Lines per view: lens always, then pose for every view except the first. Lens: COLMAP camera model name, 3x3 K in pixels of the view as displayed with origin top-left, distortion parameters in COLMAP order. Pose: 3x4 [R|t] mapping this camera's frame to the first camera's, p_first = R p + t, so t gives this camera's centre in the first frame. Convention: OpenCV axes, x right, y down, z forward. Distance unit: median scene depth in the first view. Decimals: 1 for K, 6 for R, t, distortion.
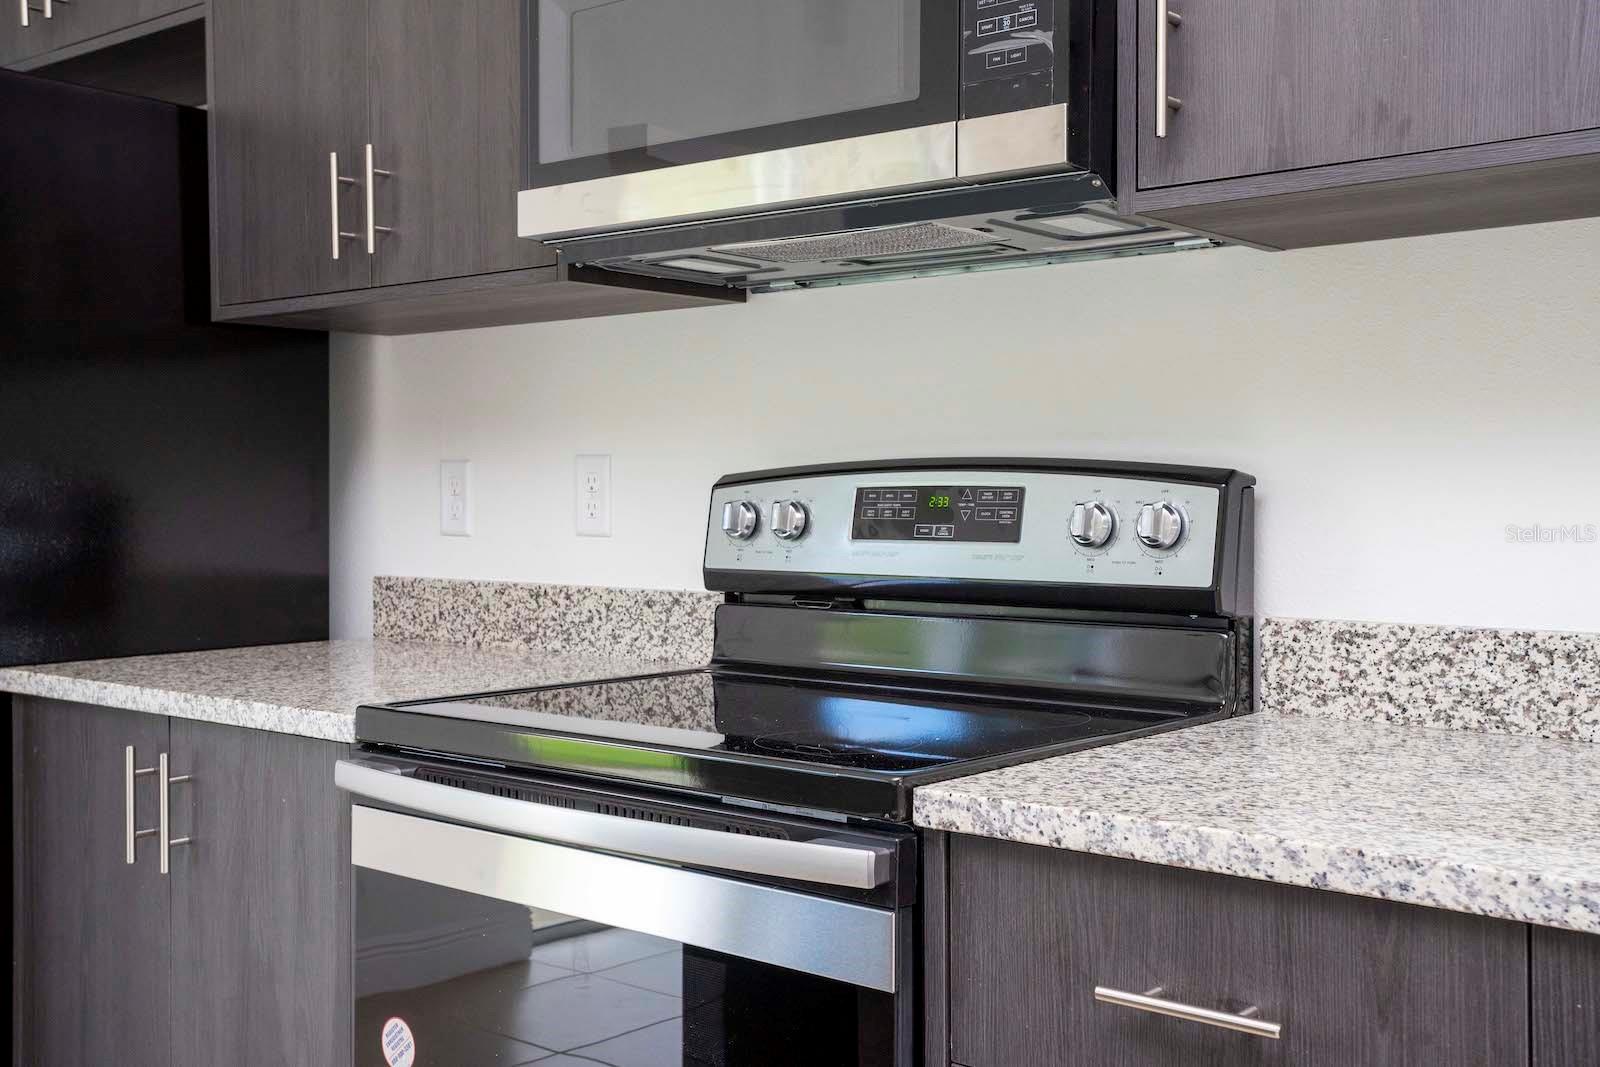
lens RADIAL K [[1815.5, 0, 799.0], [0, 1815.5, 528.9], [0, 0, 1]] dist [0.034707, 0.000000]
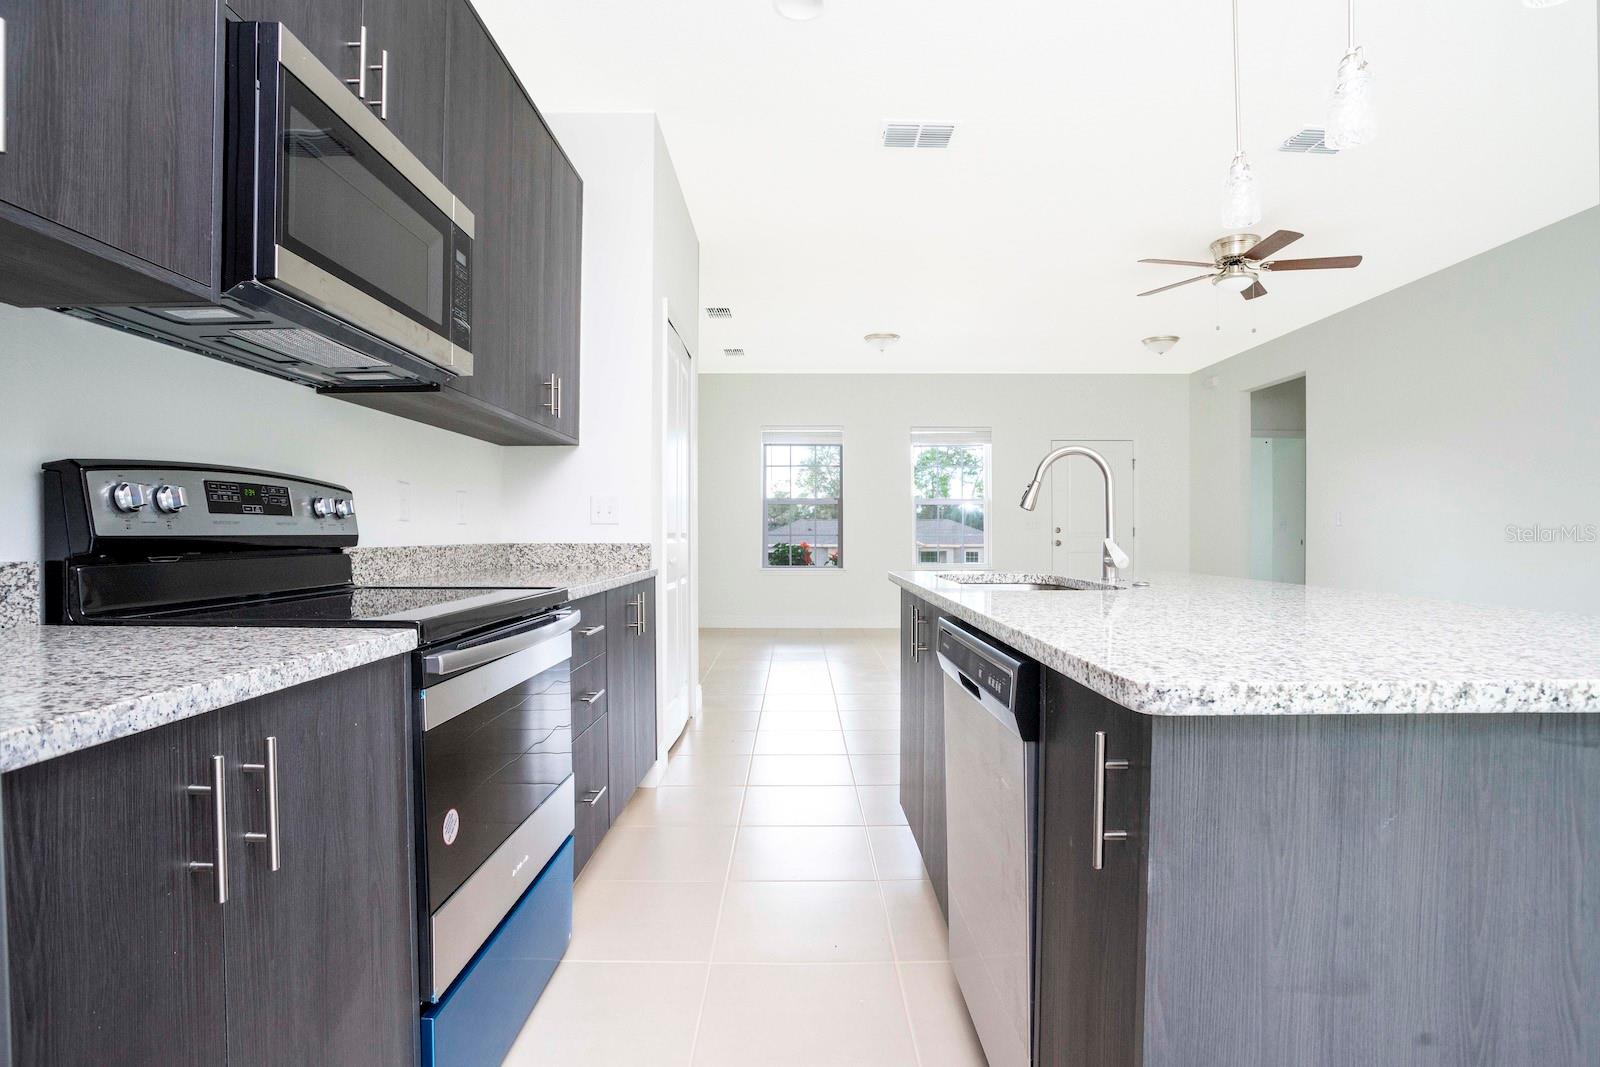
lens RADIAL K [[811.2, 0, 799.2], [0, 811.2, 535.5], [0, 0, 1]] dist [-0.001913, -0.000064]
pose [[-0.652553, 0.001514, 0.757742, -0.866764], [0.021056, 0.999648, 0.016135, 0.025445], [-0.757451, 0.026484, -0.652355, 1.126366]]
